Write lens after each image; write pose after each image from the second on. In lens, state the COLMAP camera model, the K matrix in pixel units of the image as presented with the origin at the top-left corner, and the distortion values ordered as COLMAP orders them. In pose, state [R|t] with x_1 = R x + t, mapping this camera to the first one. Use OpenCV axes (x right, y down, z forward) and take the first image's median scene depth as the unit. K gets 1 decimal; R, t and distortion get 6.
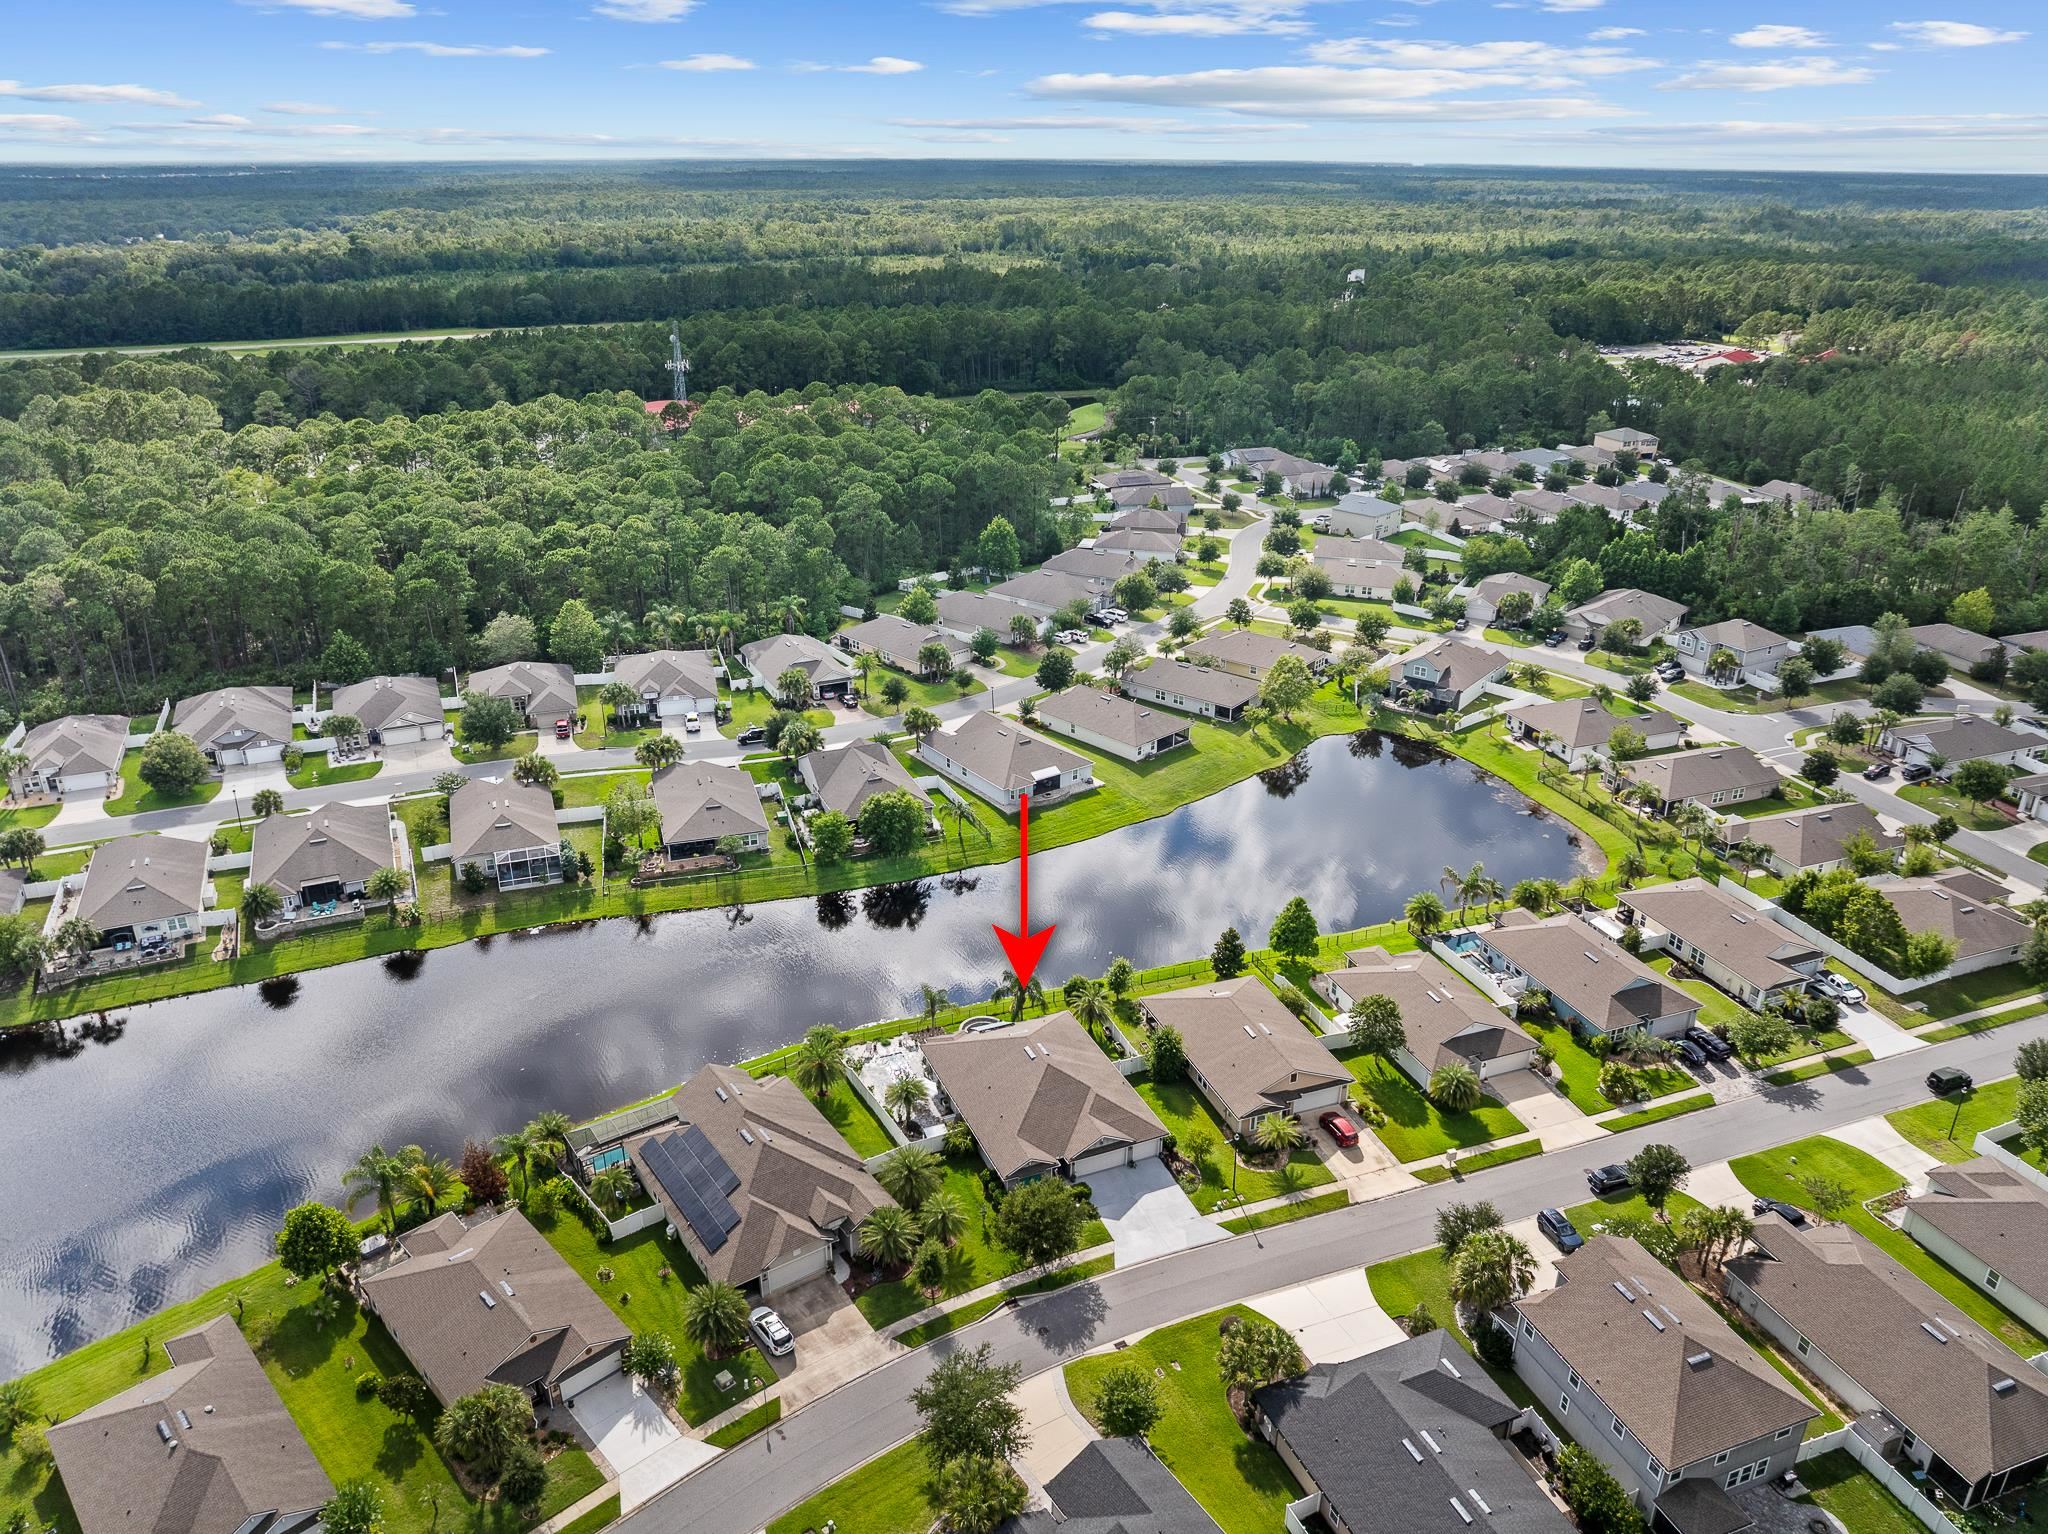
lens RADIAL K [[1439.0, 0, 1026.3], [0, 1439.0, 755.1], [0, 0, 1]] dist [-0.038901, 0.005395]
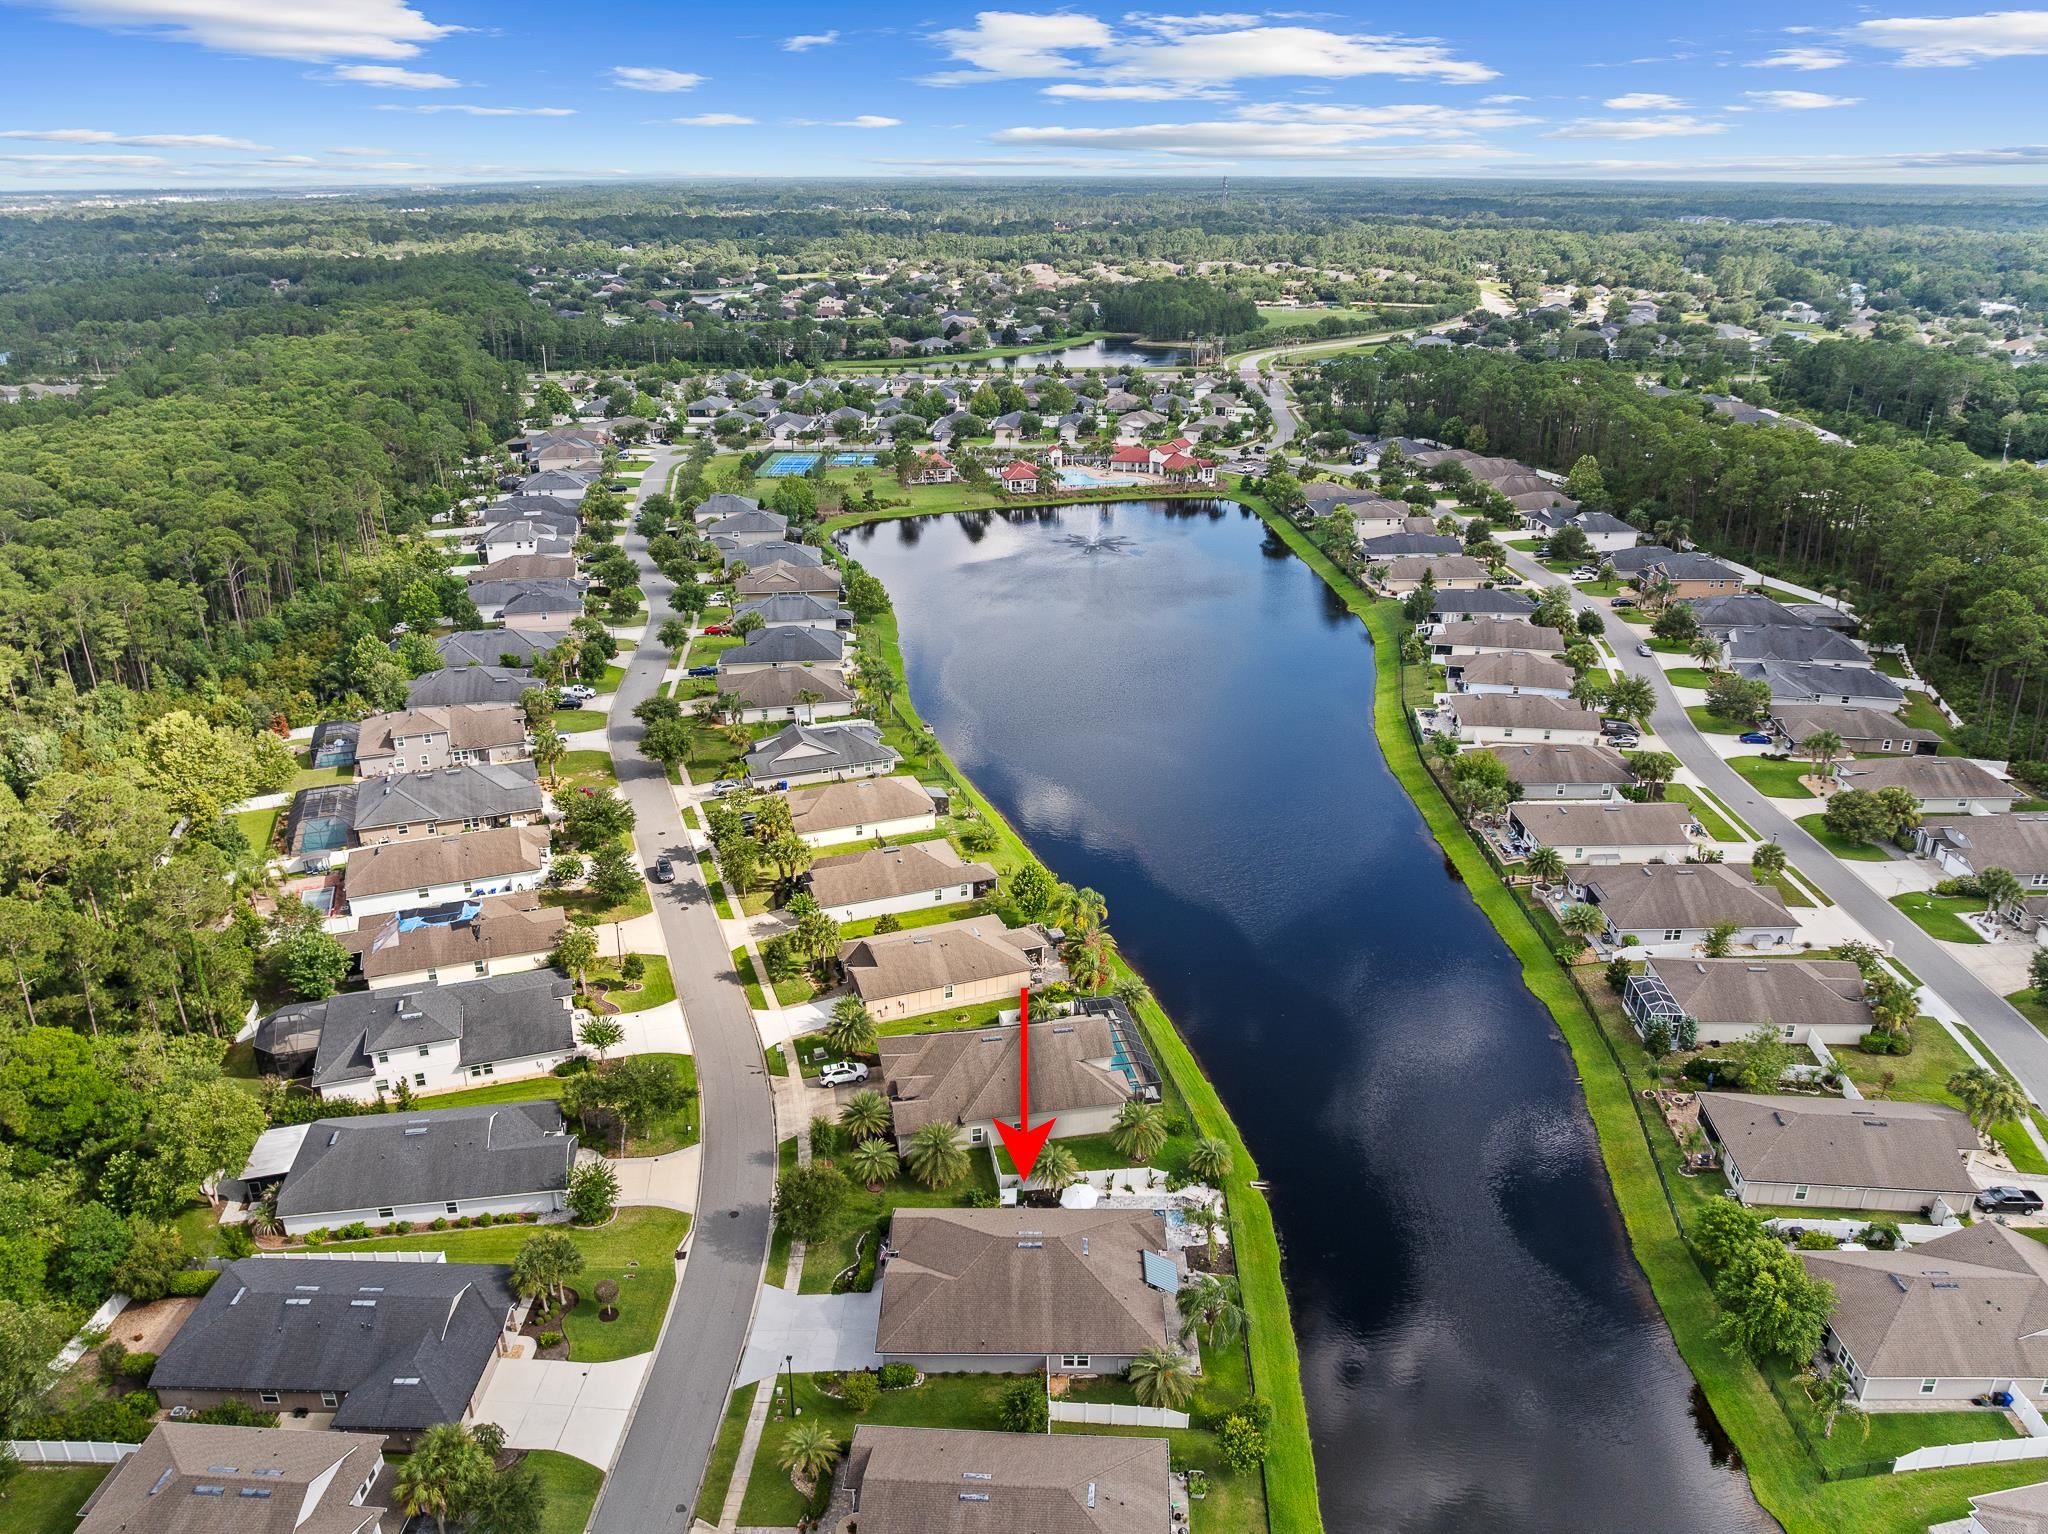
lens RADIAL K [[1439.0, 0, 1026.3], [0, 1439.0, 755.1], [0, 0, 1]] dist [-0.038901, 0.005395]
pose [[-0.401893, 0.340103, -0.850183, 0.415921], [-0.355368, 0.797764, 0.487121, -0.284580], [0.843917, 0.497899, -0.199754, 0.682605]]
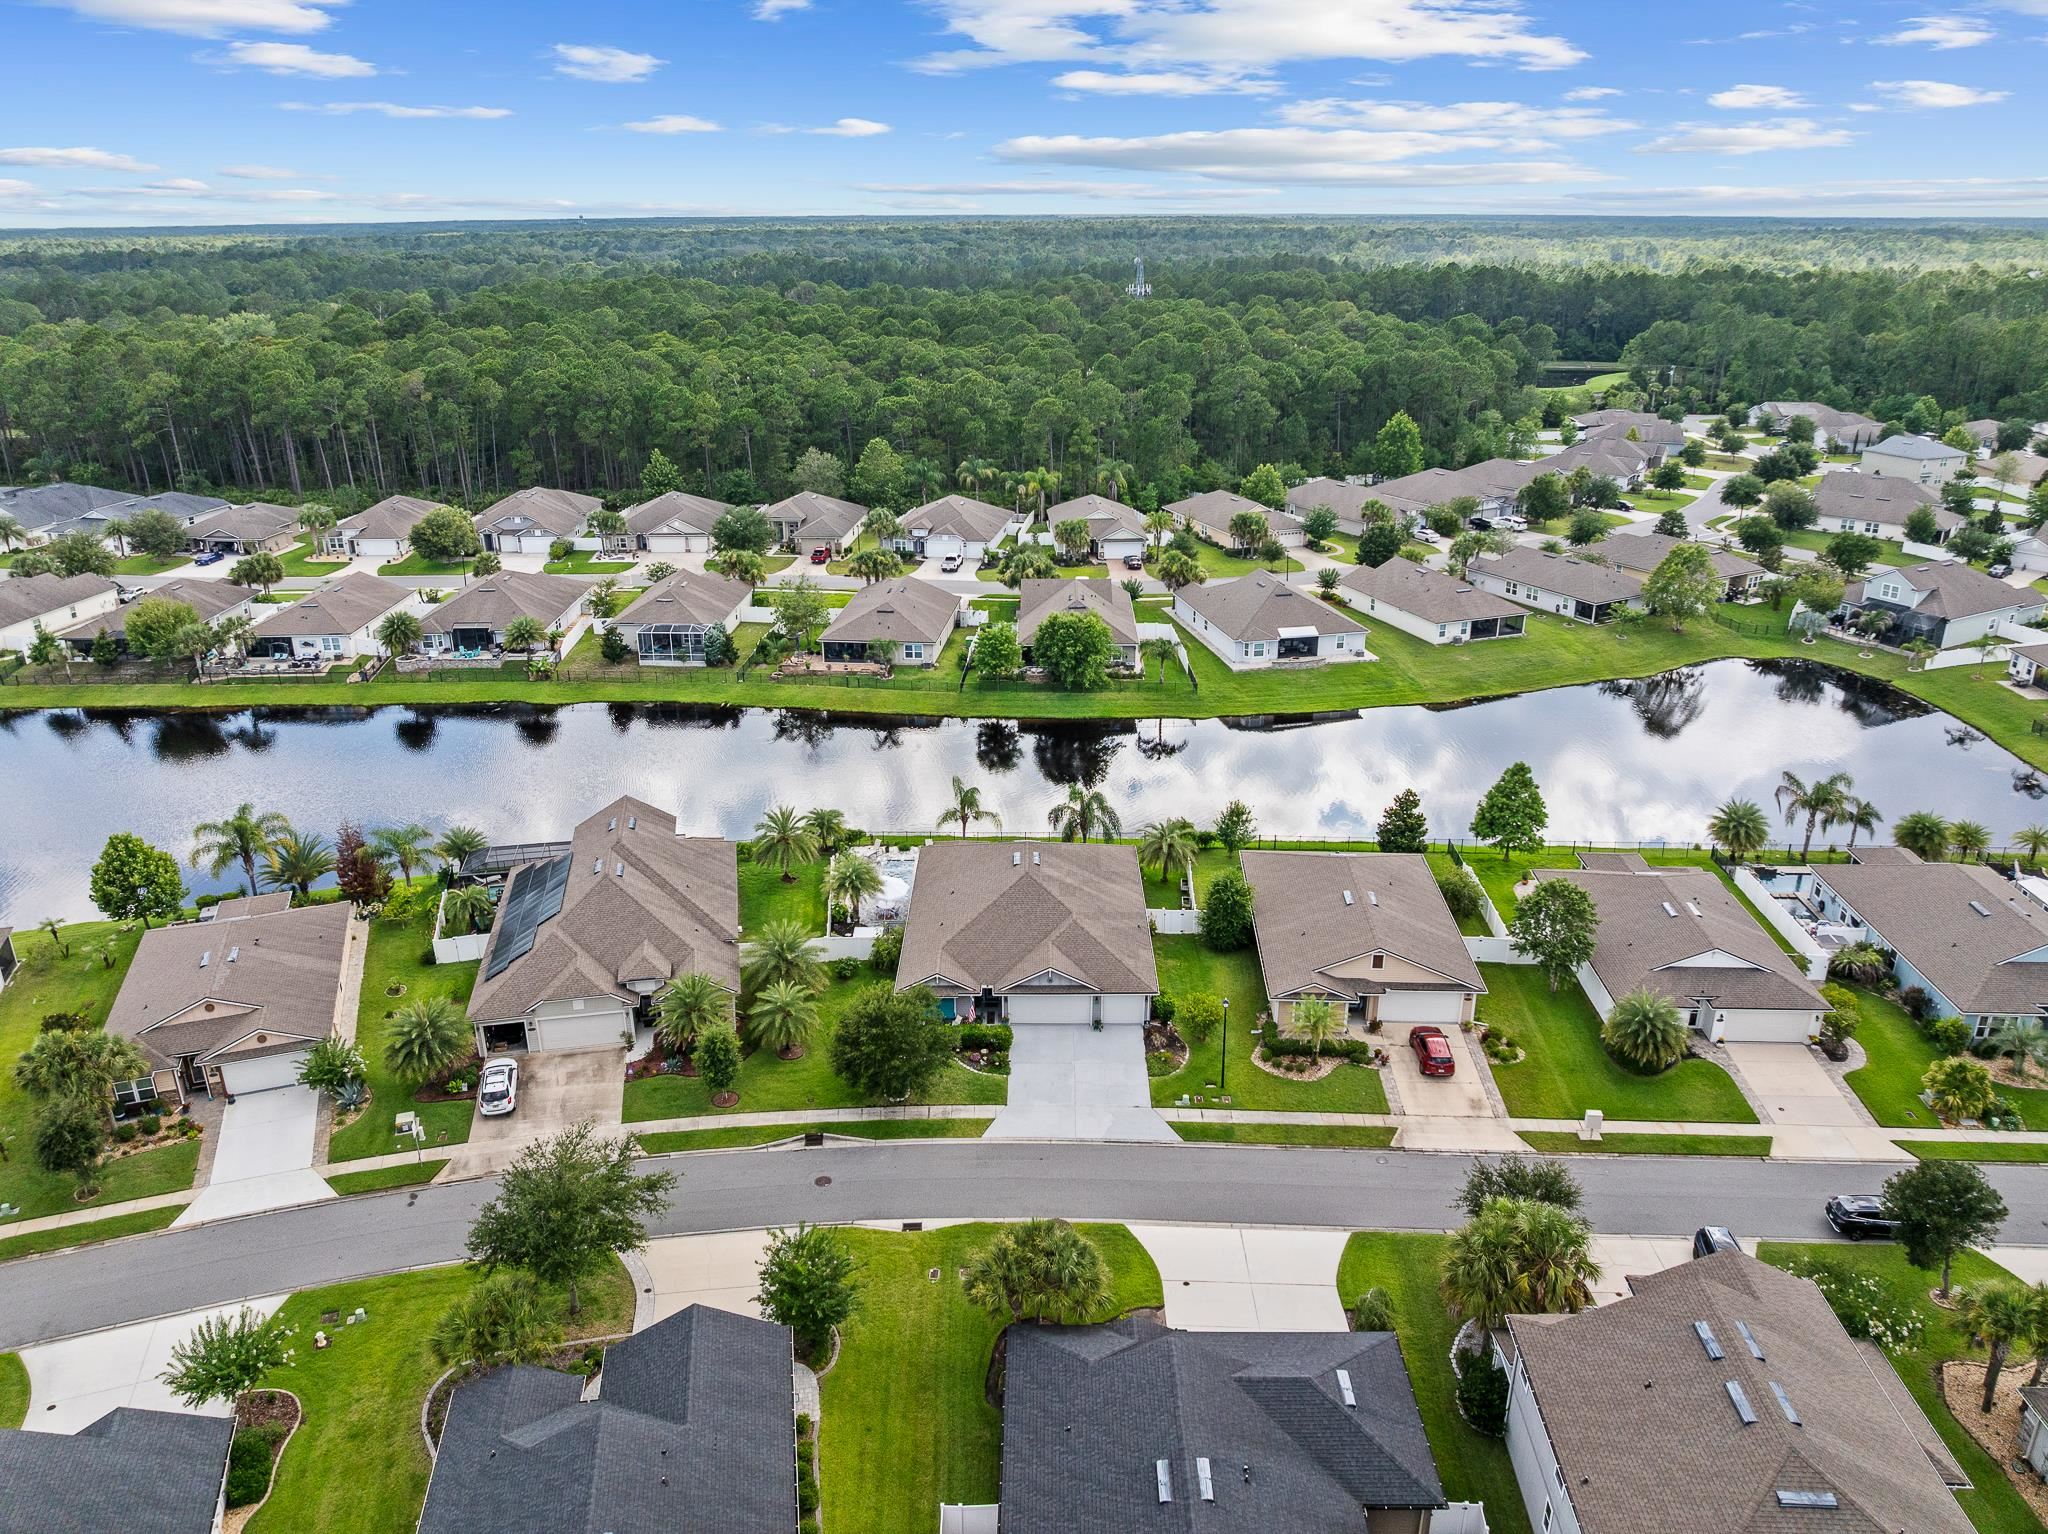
lens RADIAL K [[1439.0, 0, 1026.3], [0, 1439.0, 755.1], [0, 0, 1]] dist [-0.038901, 0.005395]
pose [[0.916155, 0.131976, -0.378474, 0.183194], [-0.145546, 0.989324, -0.007332, 0.106282], [0.373466, 0.061803, 0.925583, 0.215813]]
